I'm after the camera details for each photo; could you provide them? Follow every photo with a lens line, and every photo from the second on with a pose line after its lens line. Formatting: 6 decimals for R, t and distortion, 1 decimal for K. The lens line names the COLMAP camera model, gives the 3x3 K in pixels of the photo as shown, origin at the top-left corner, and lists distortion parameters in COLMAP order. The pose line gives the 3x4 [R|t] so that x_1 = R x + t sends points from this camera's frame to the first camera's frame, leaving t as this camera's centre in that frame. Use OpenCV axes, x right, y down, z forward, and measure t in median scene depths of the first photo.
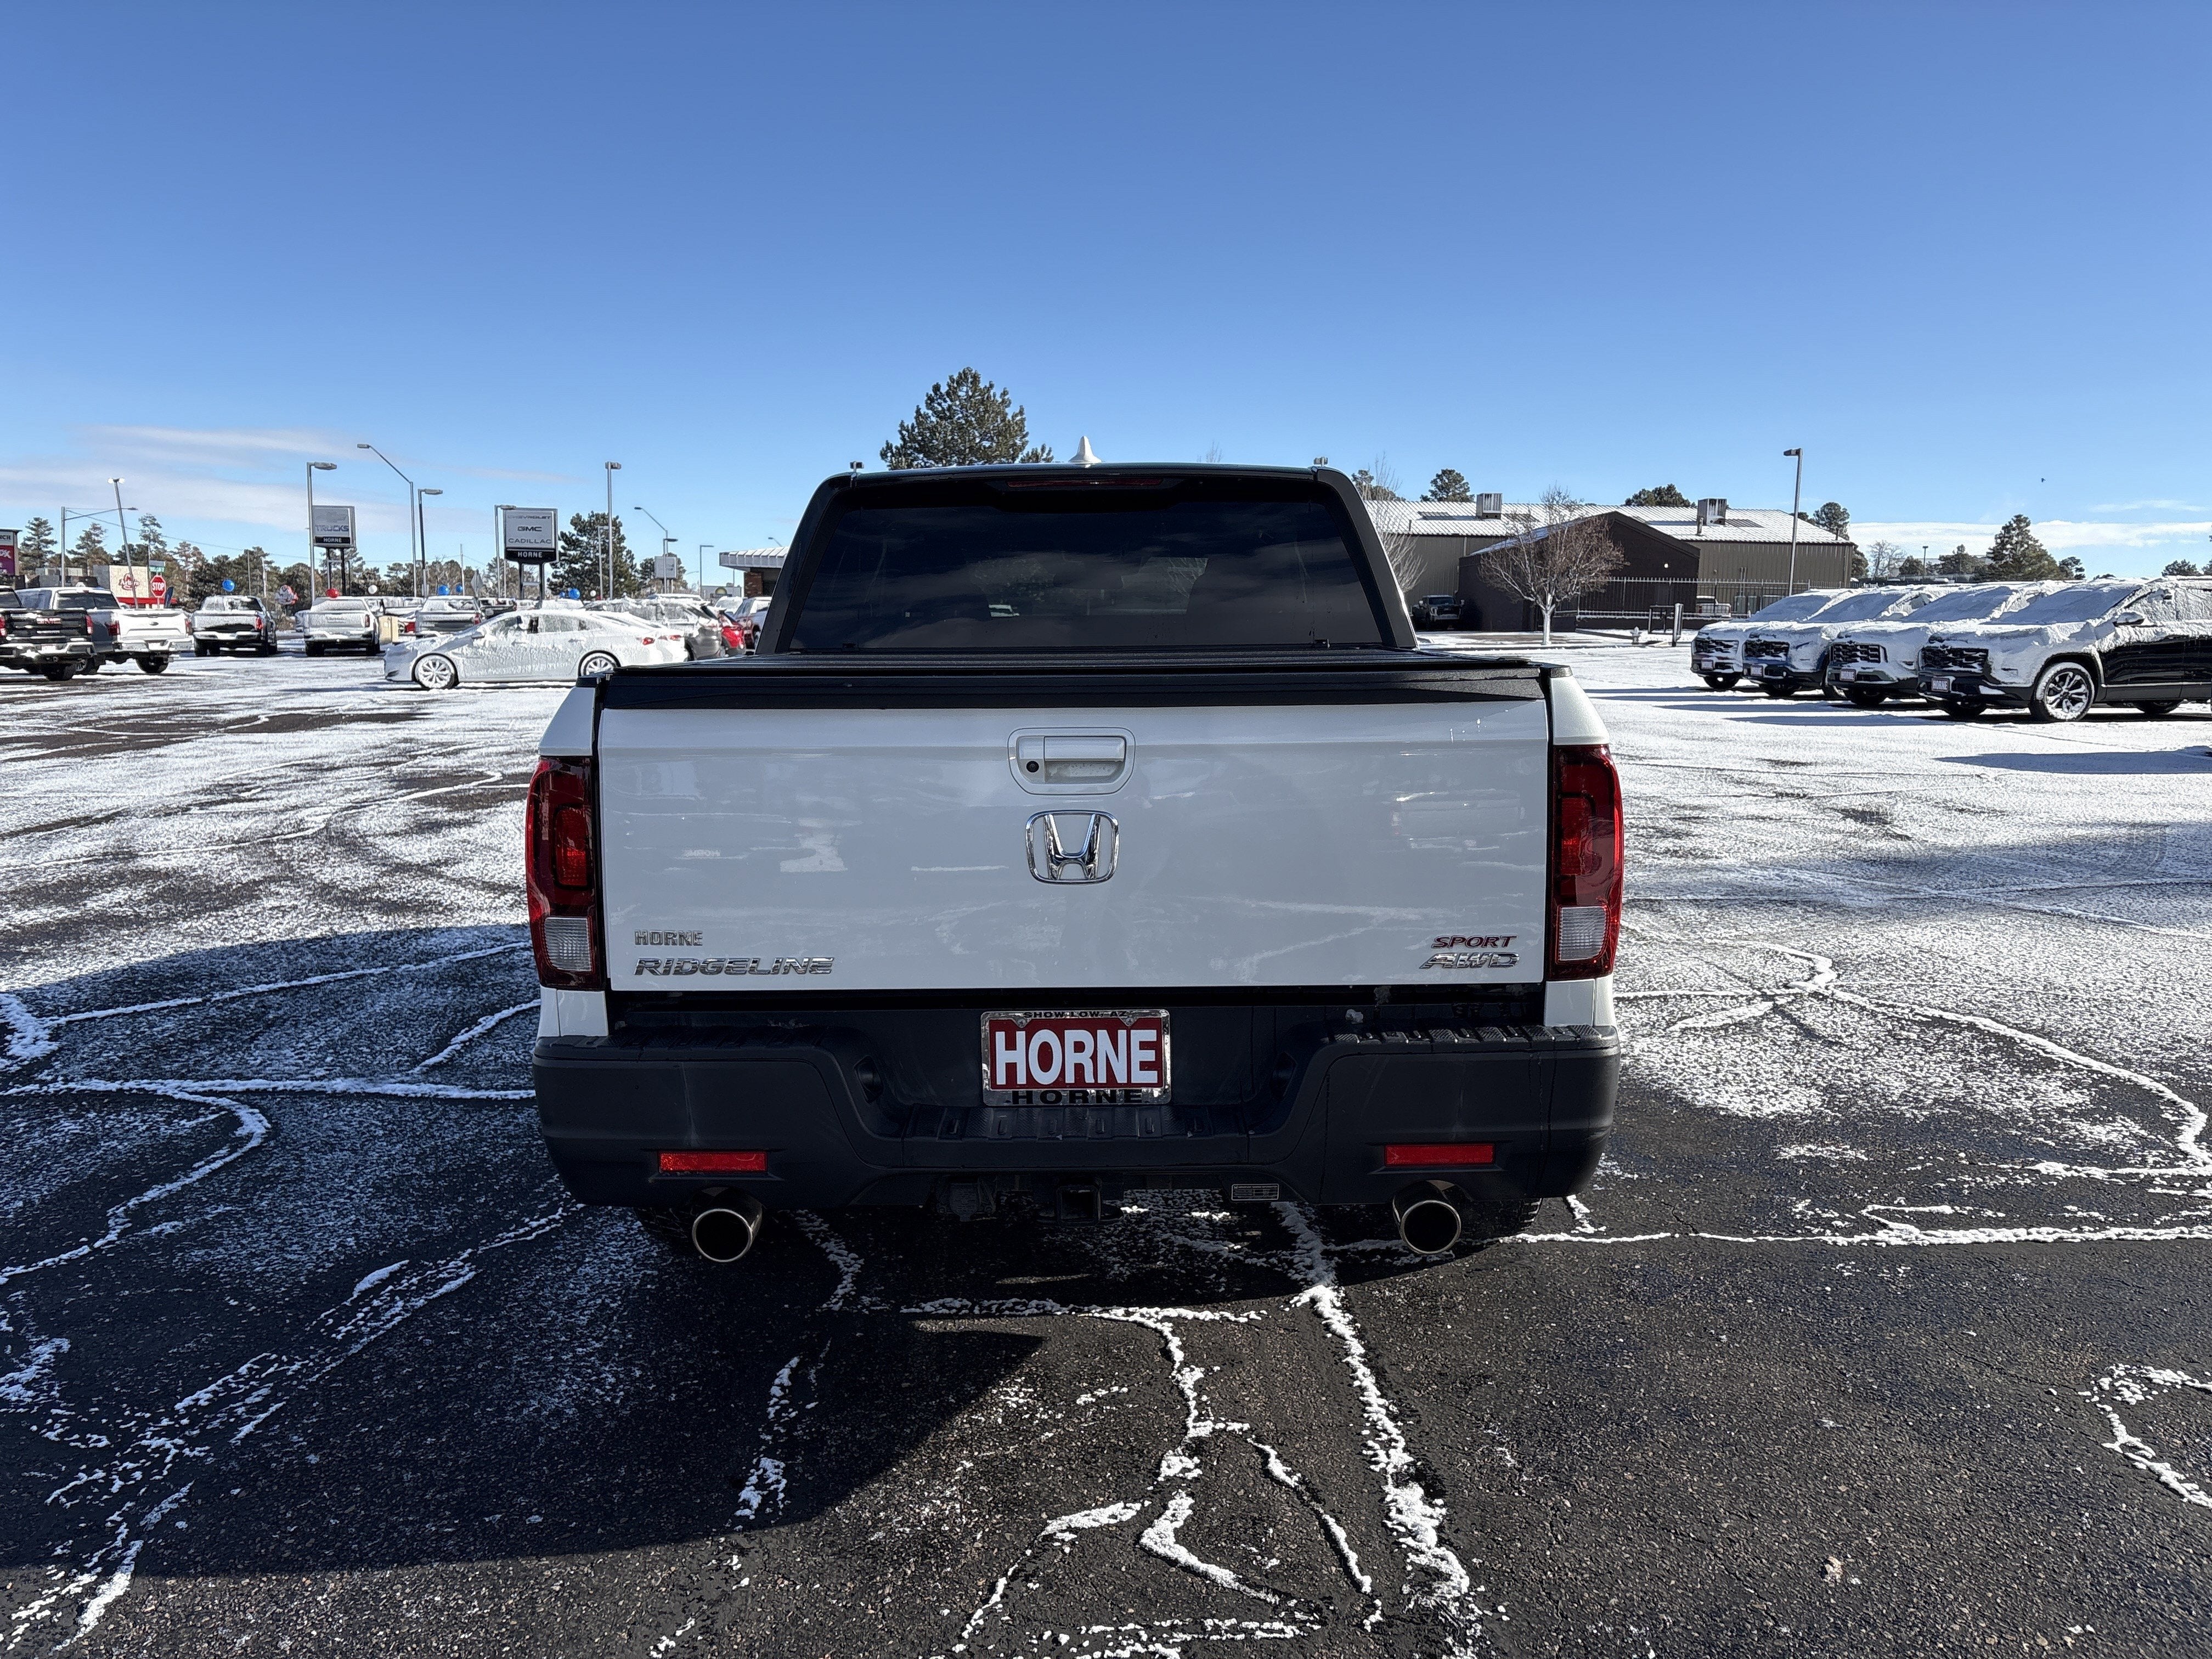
lens RADIAL K [[1681.3, 0, 1104.1], [0, 1681.3, 835.6], [0, 0, 1]] dist [0.045955, -0.043319]
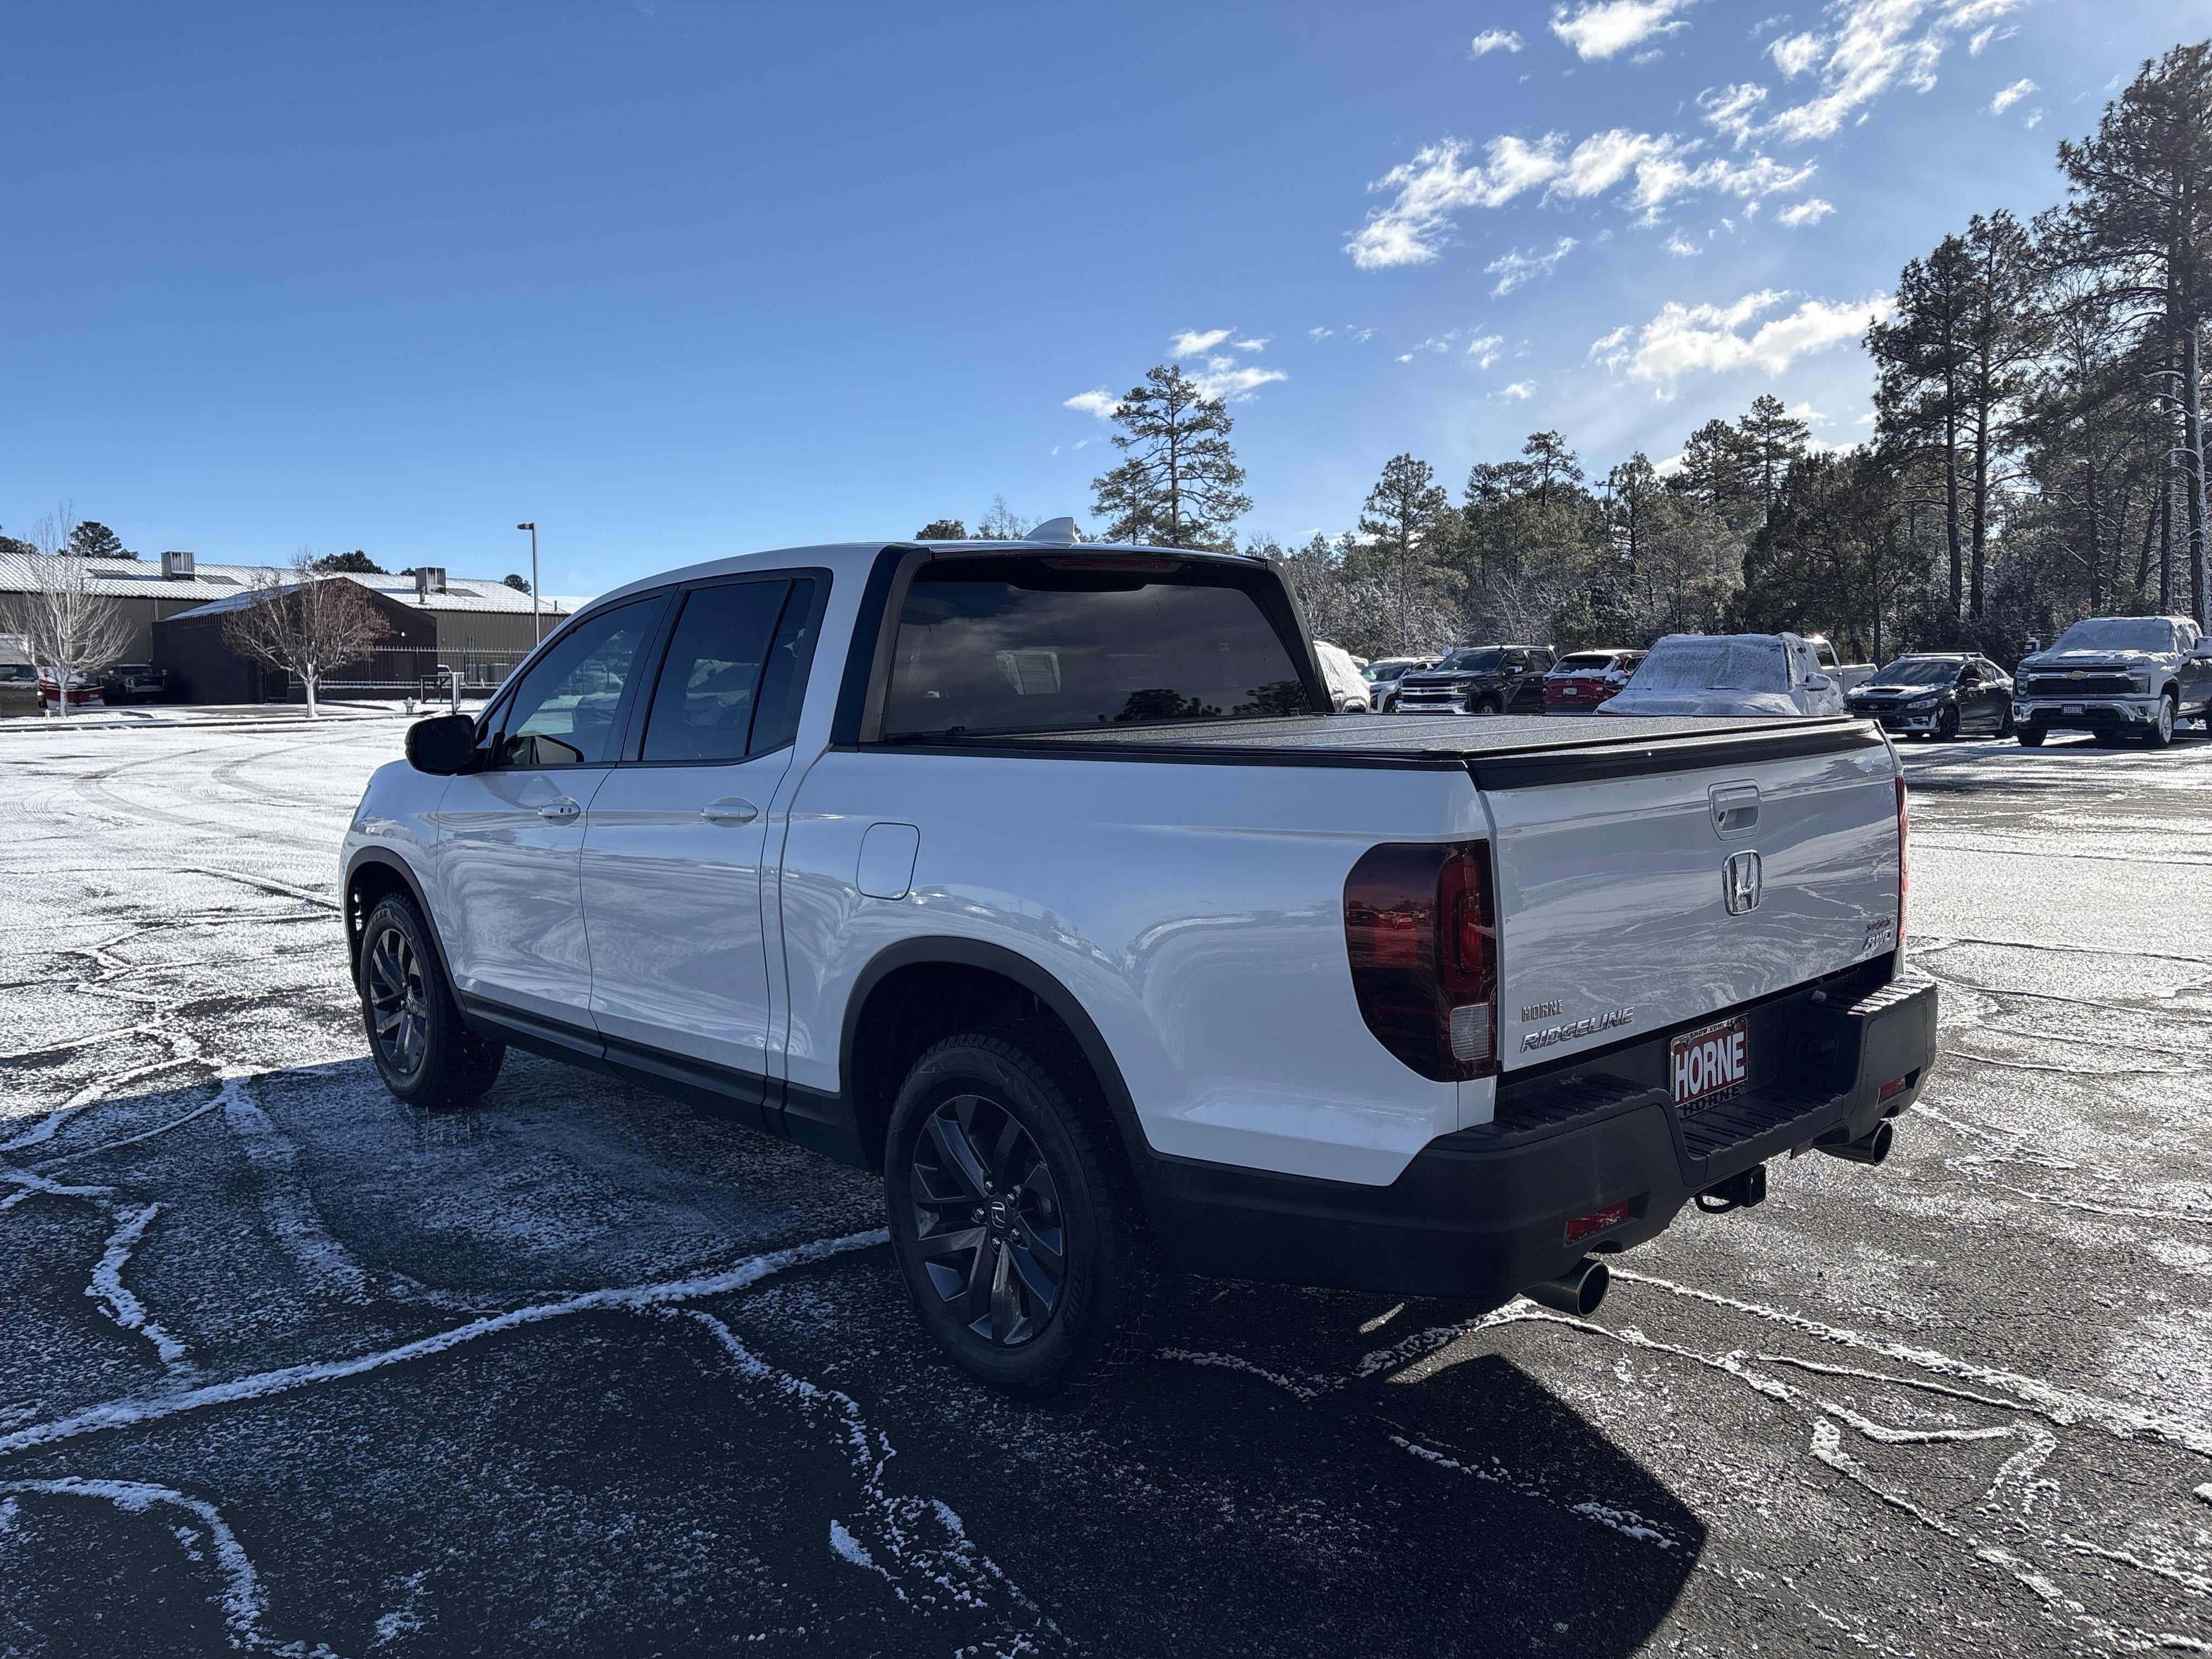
lens RADIAL K [[1681.3, 0, 1117.0], [0, 1681.3, 833.2], [0, 0, 1]] dist [0.045955, -0.043319]
pose [[0.725905, -0.077055, 0.683465, -0.589407], [0.105186, 0.994452, 0.000399, -0.037747], [-0.679704, 0.071602, 0.729983, 0.223014]]
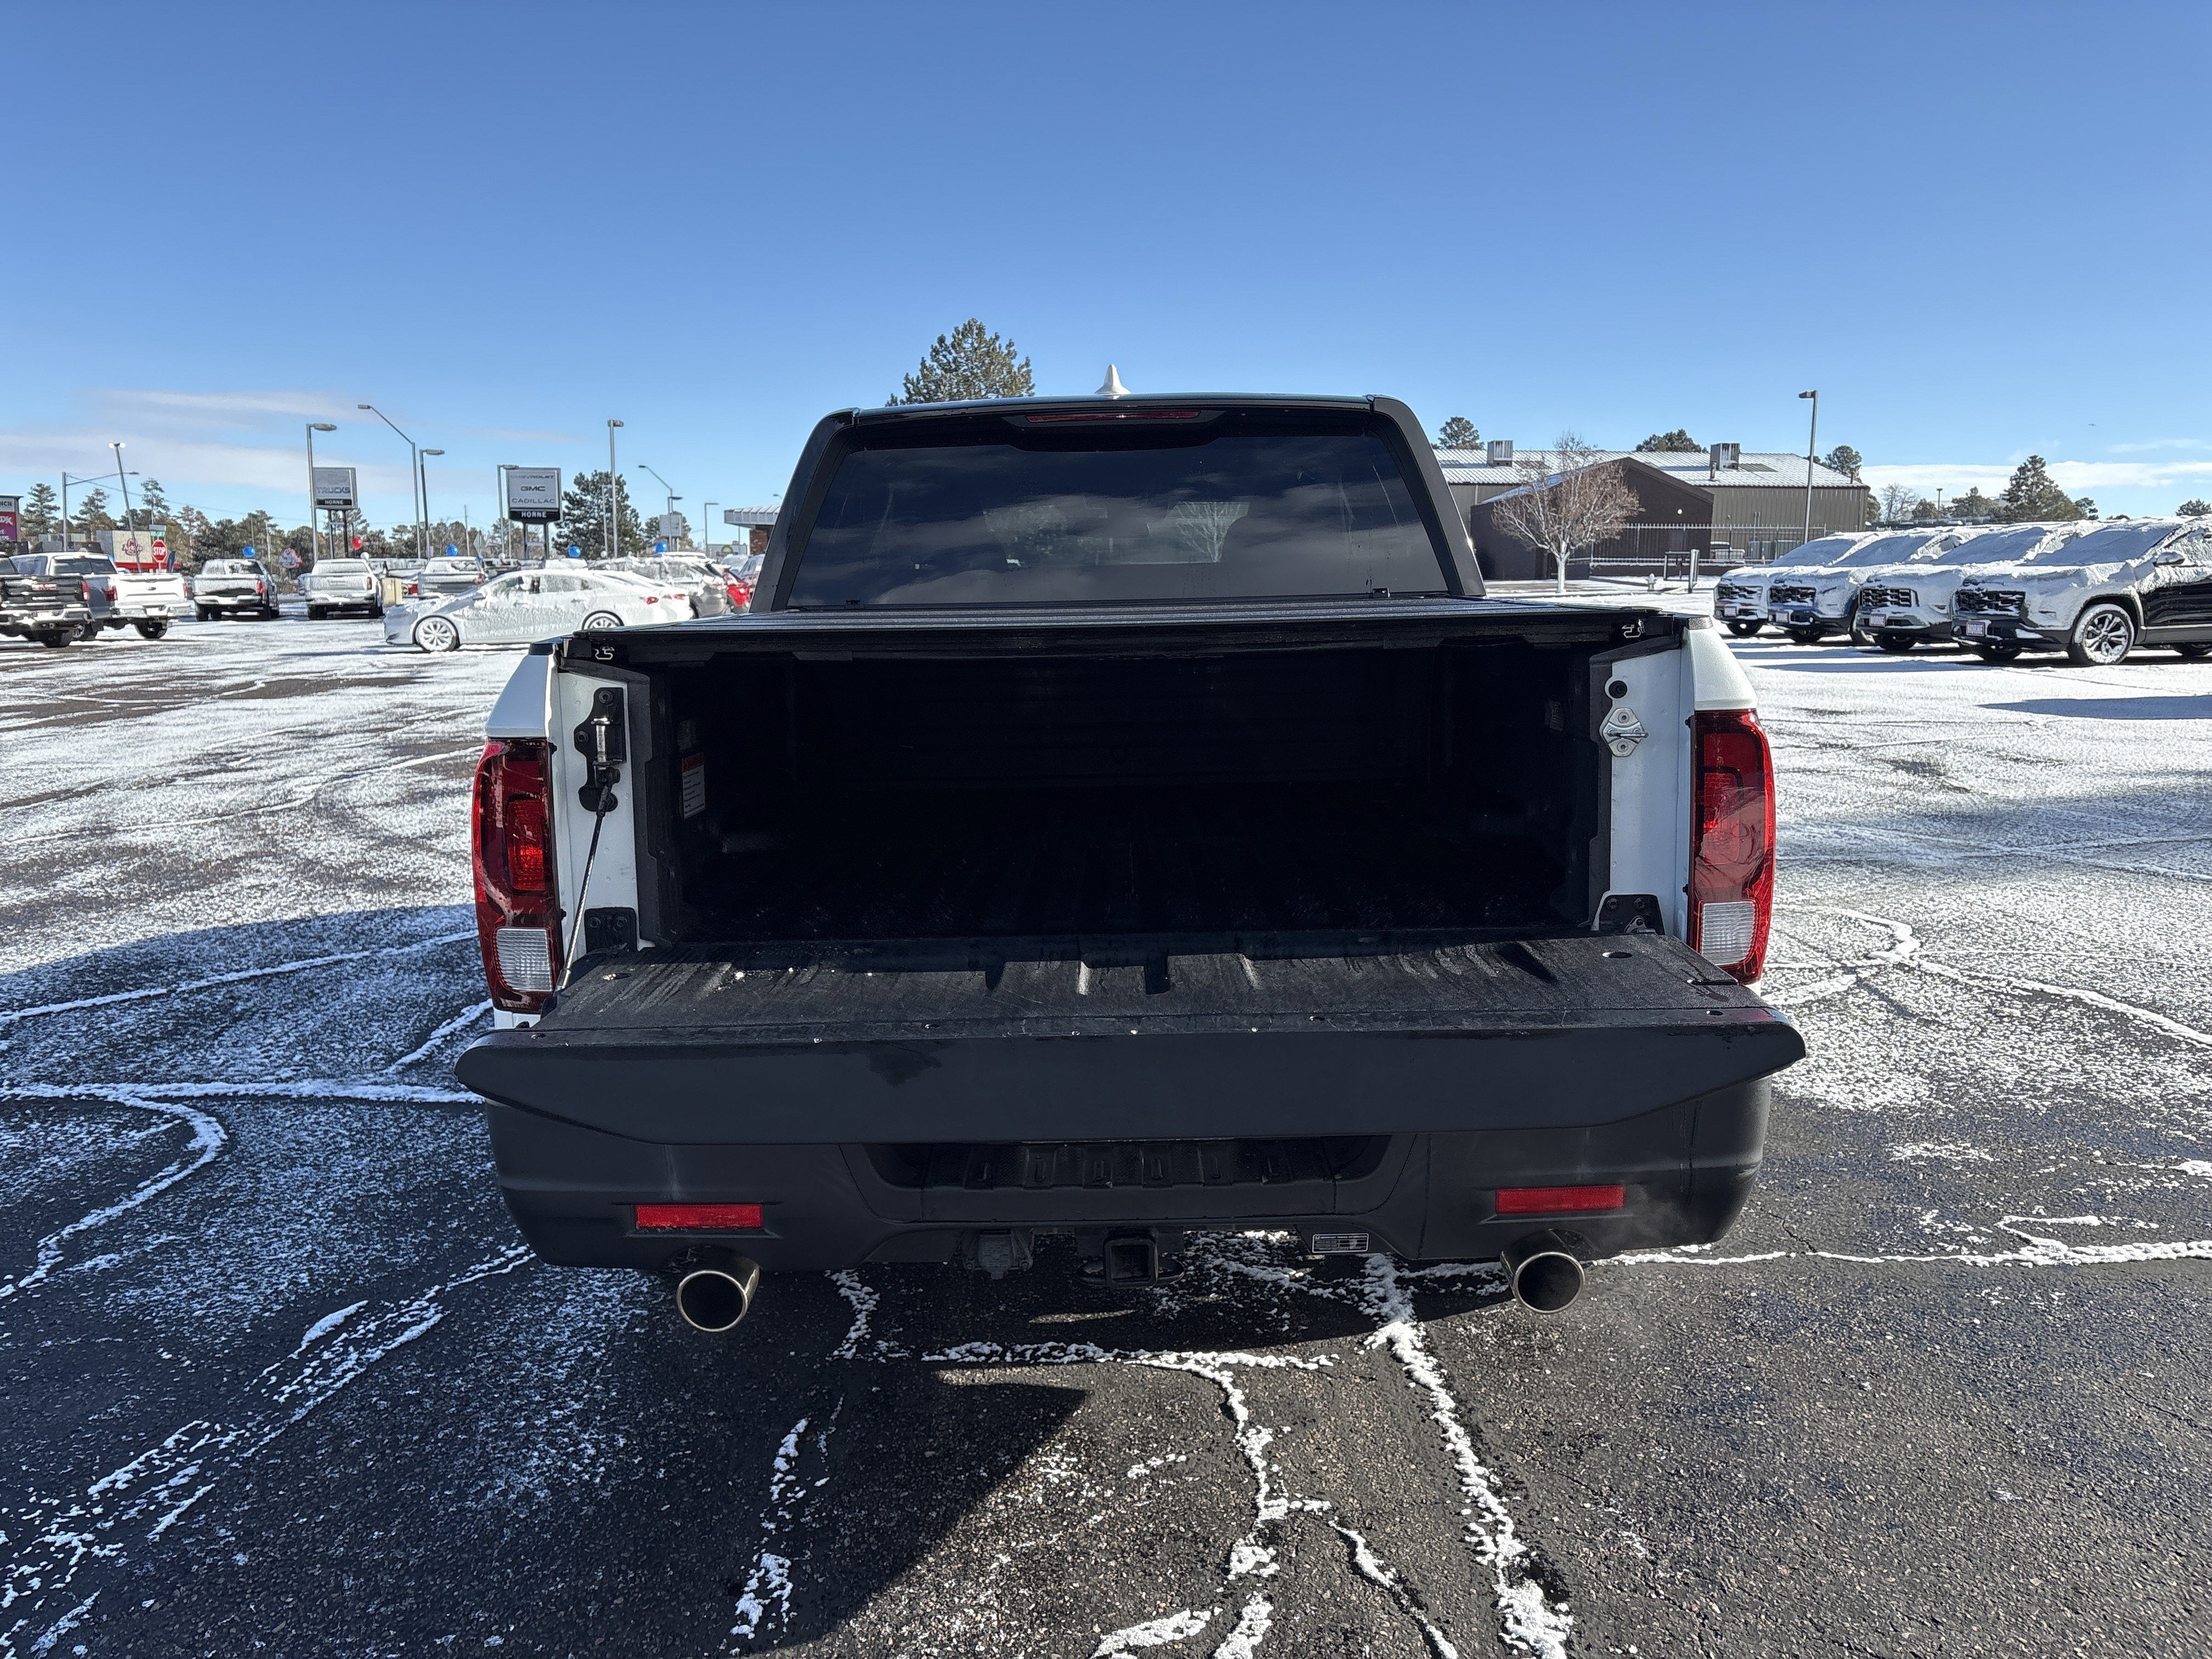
lens RADIAL K [[1681.3, 0, 1110.3], [0, 1681.3, 815.5], [0, 0, 1]] dist [0.045955, -0.043319]
pose [[0.999927, -0.011825, -0.002390, -0.011215], [0.011860, 0.999814, 0.015232, -0.009043], [0.002209, -0.015259, 0.999881, 0.081972]]
